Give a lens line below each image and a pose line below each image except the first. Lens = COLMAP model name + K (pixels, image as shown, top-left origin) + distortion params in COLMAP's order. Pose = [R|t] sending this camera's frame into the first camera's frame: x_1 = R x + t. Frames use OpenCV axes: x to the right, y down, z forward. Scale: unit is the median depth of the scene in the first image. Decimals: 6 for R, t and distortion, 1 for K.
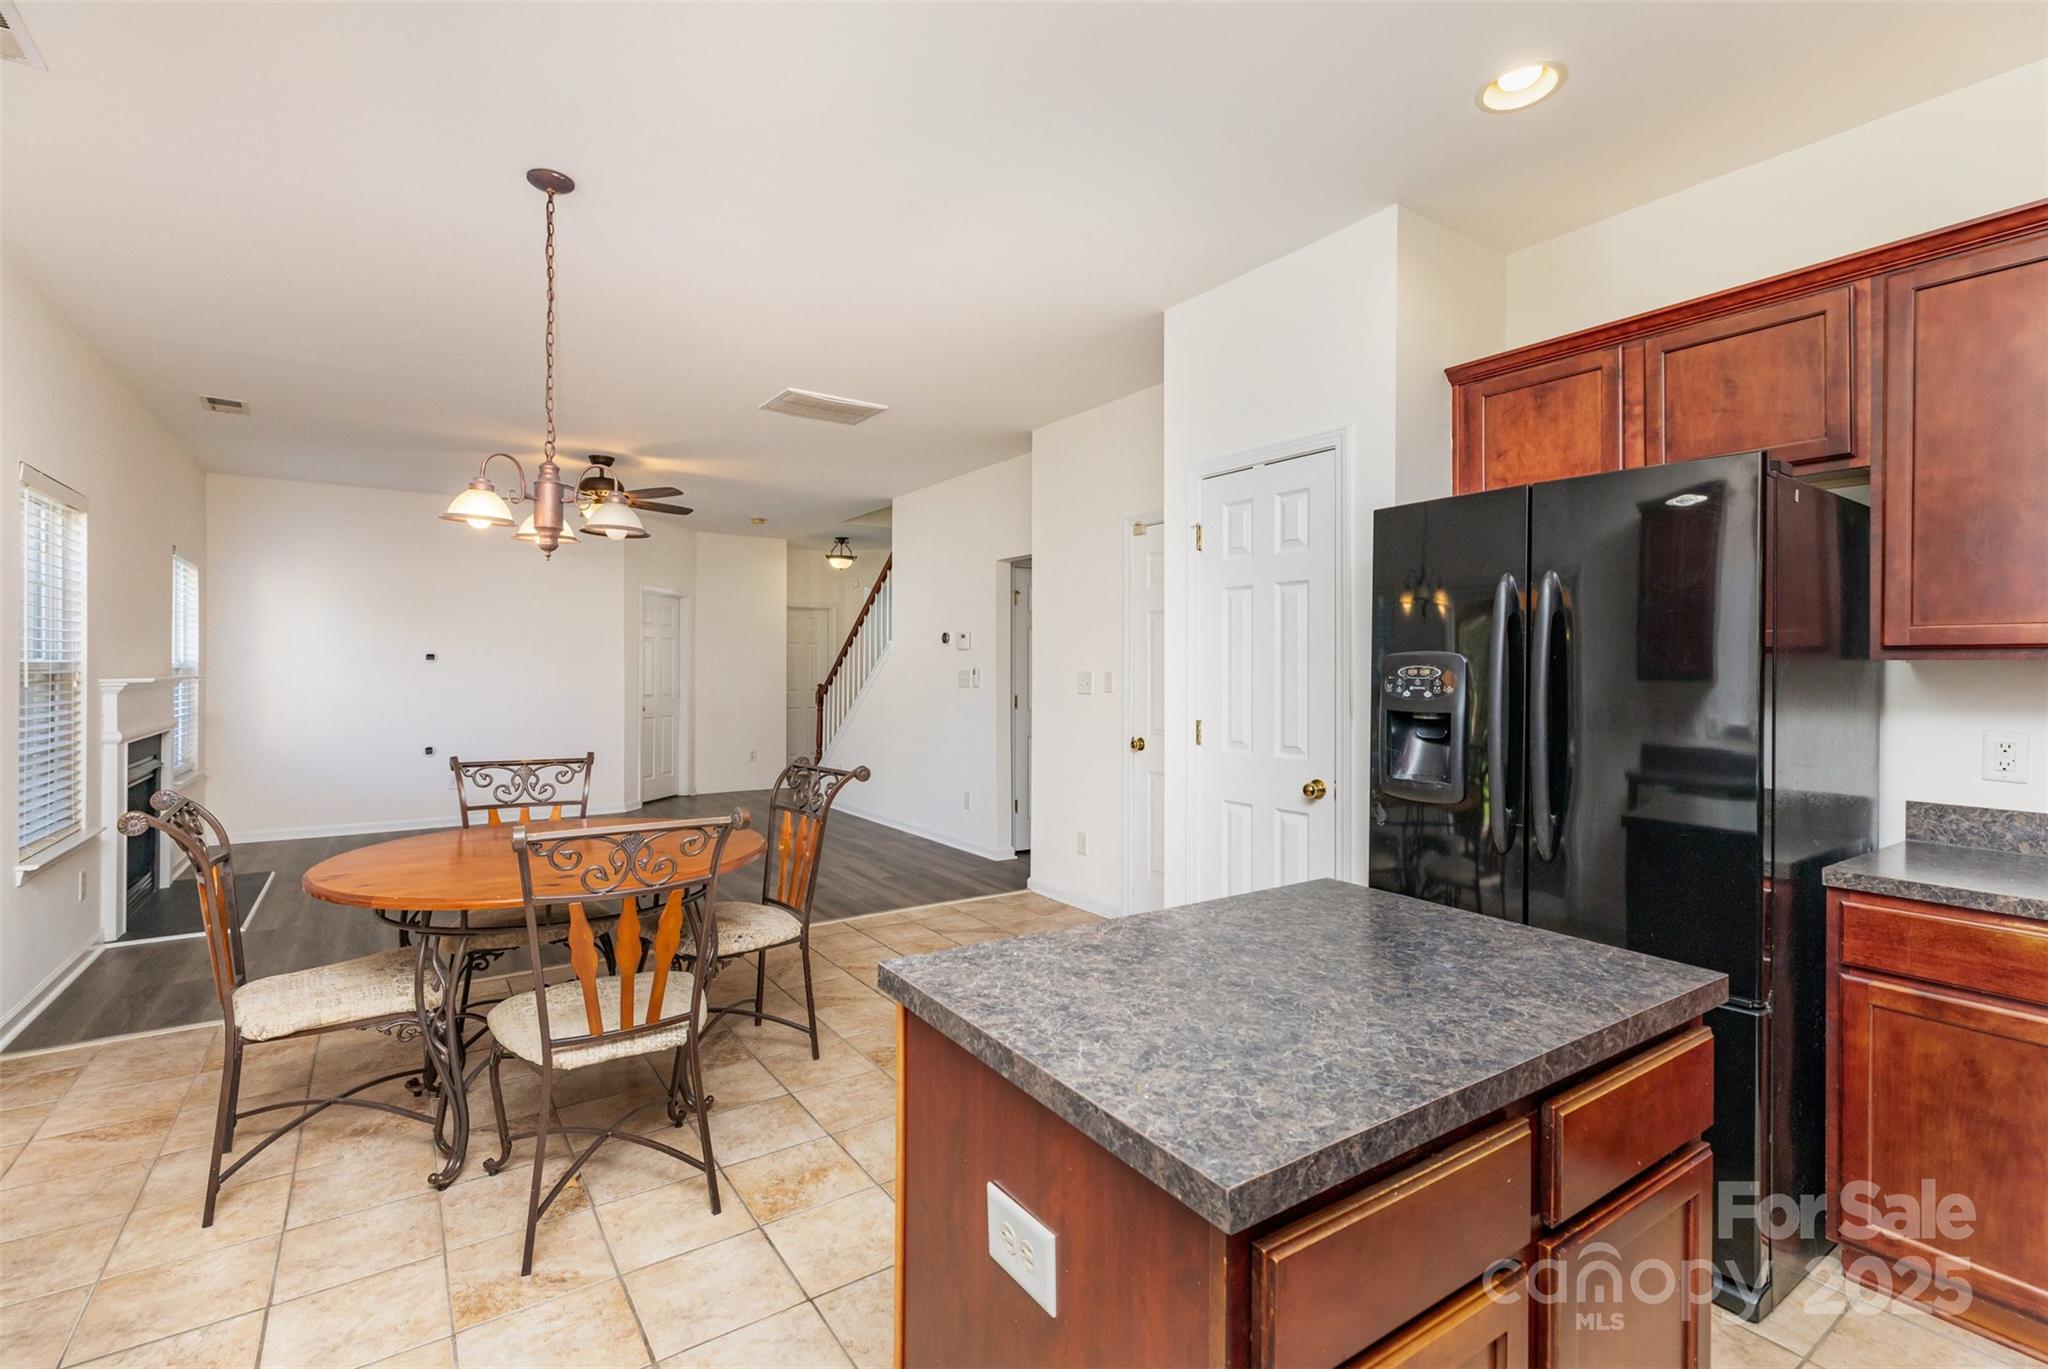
lens RADIAL K [[934.3, 0, 1022.4], [0, 934.3, 668.2], [0, 0, 1]] dist [-0.000680, -0.000043]
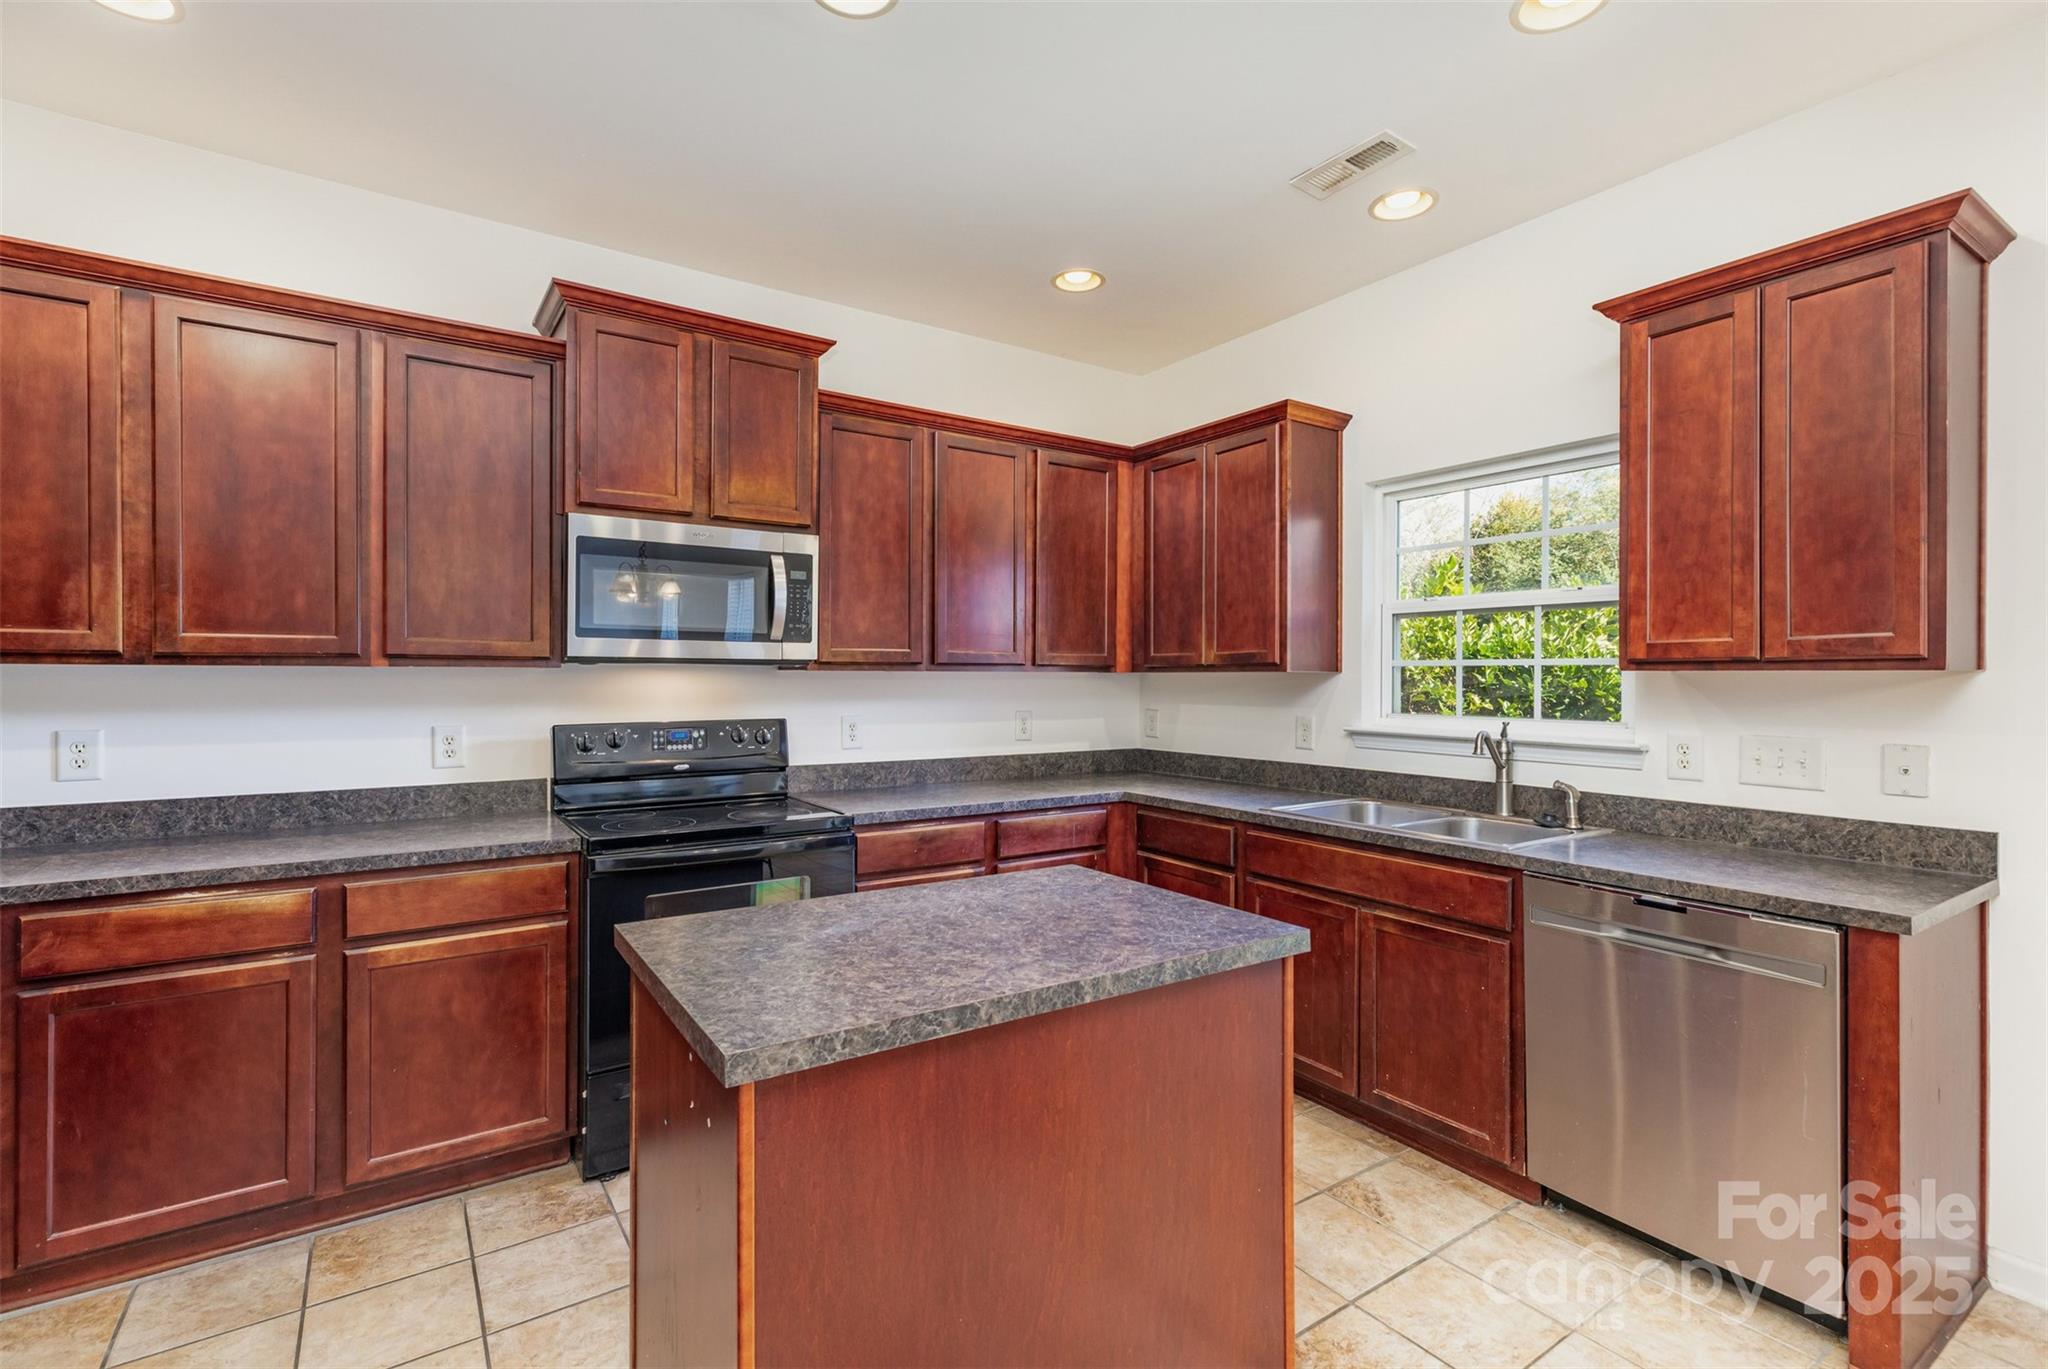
lens RADIAL K [[920.2, 0, 1024.0], [0, 920.2, 684.5], [0, 0, 1]] dist [0.001599, 0.000062]
pose [[-0.999971, -0.007326, 0.002168, 0.198771], [-0.007311, 0.999949, 0.007014, -0.002621], [-0.002220, 0.006998, -0.999973, 2.067627]]
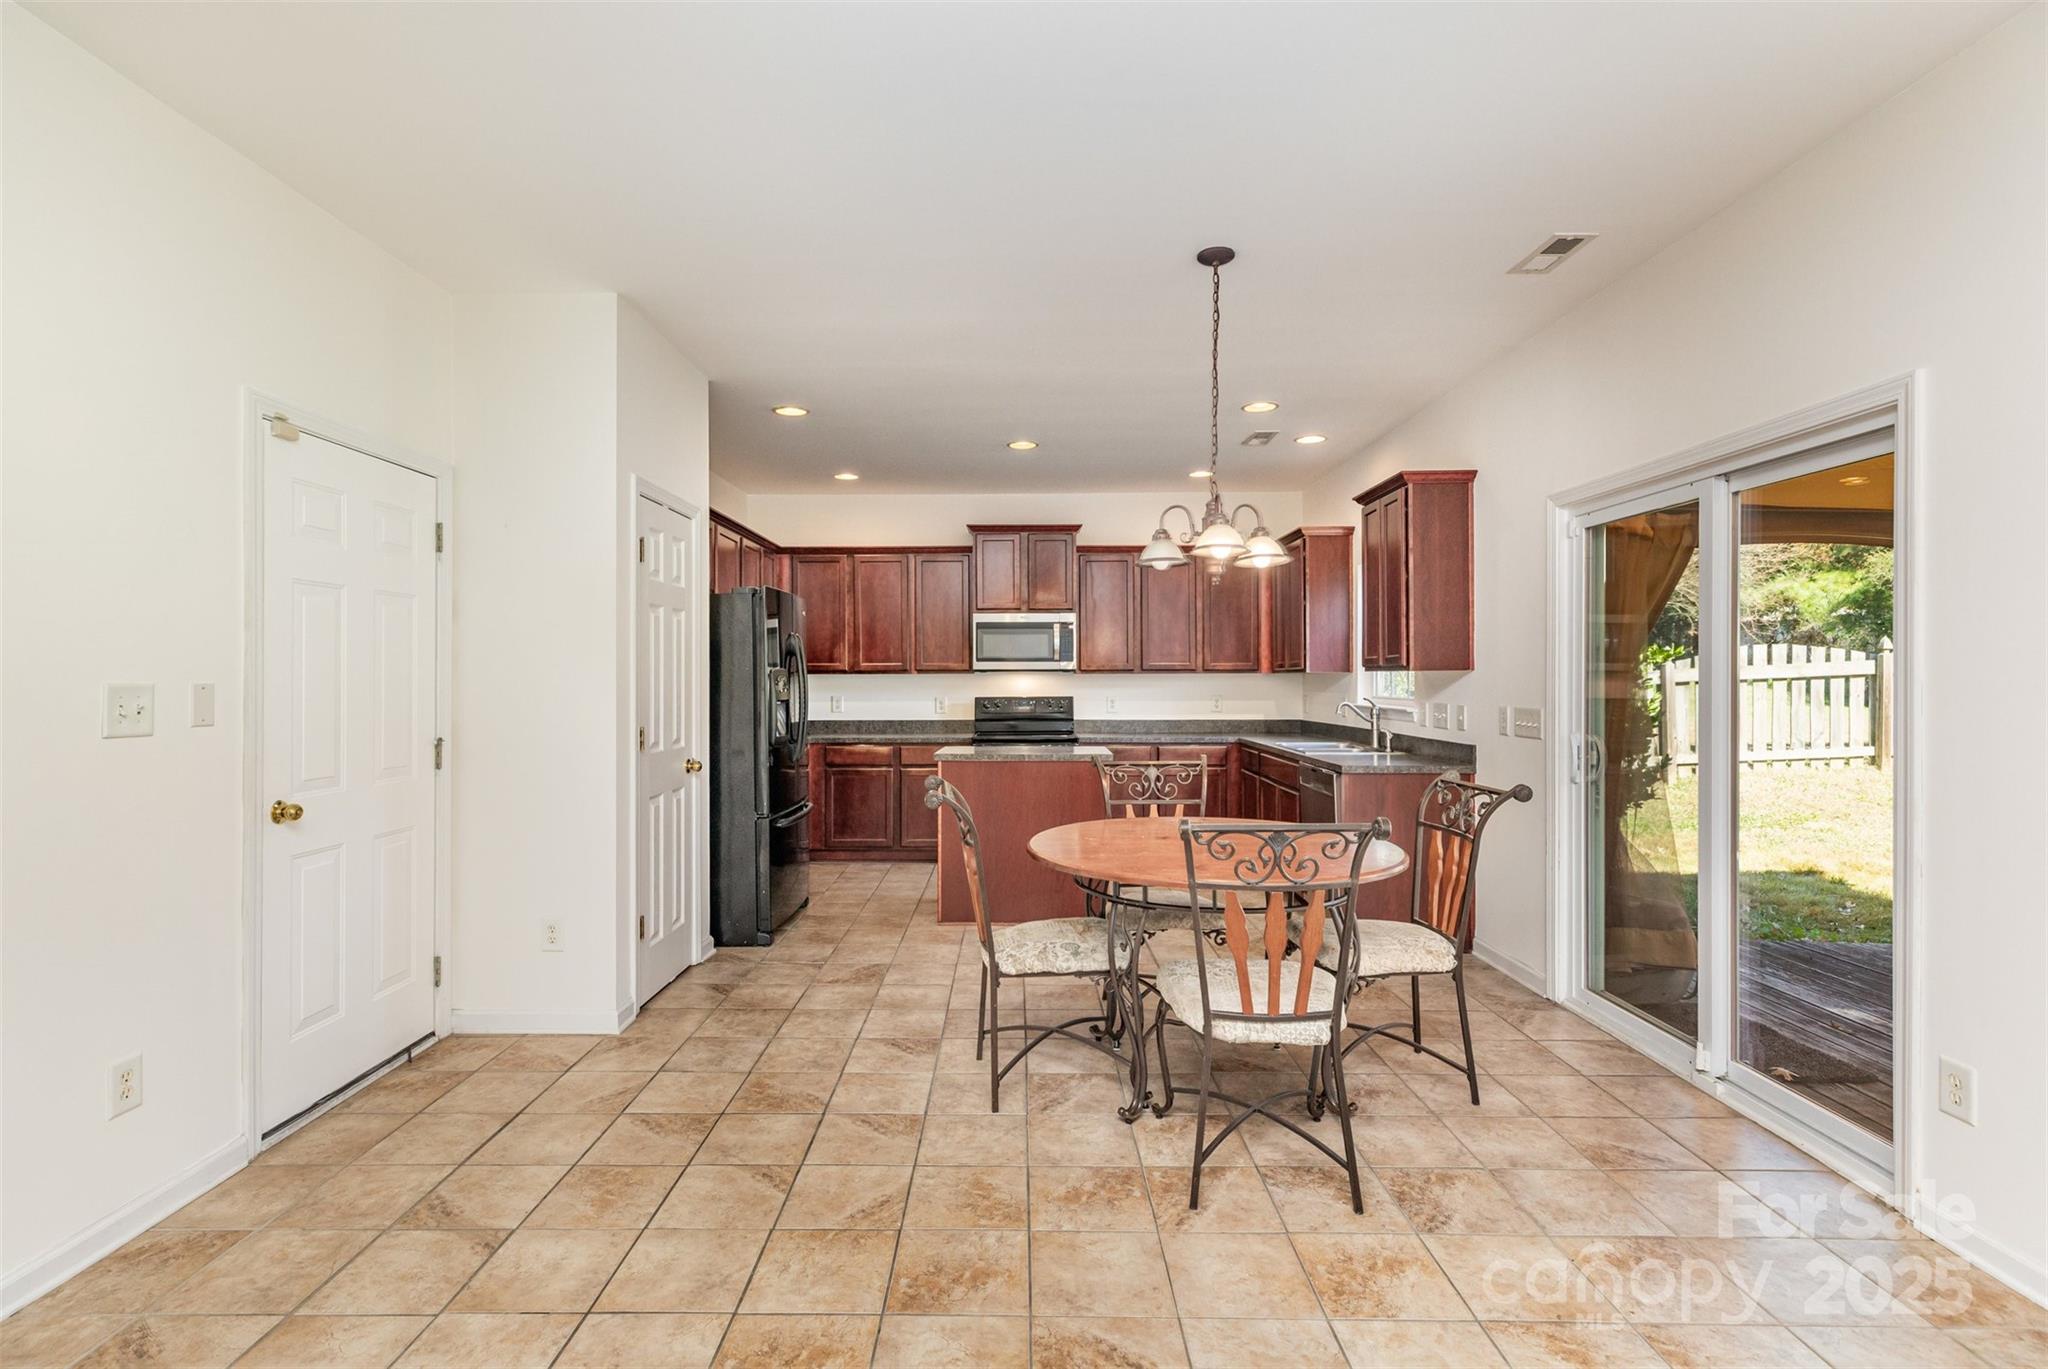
lens RADIAL K [[972.5, 0, 1024.0], [0, 972.5, 684.5], [0, 0, 1]] dist [-0.000210, -0.000011]
pose [[-0.826557, -0.004507, 0.562835, -2.014696], [-0.000849, 0.999977, 0.006761, 0.004146], [-0.562853, 0.005110, -0.826541, 4.314300]]
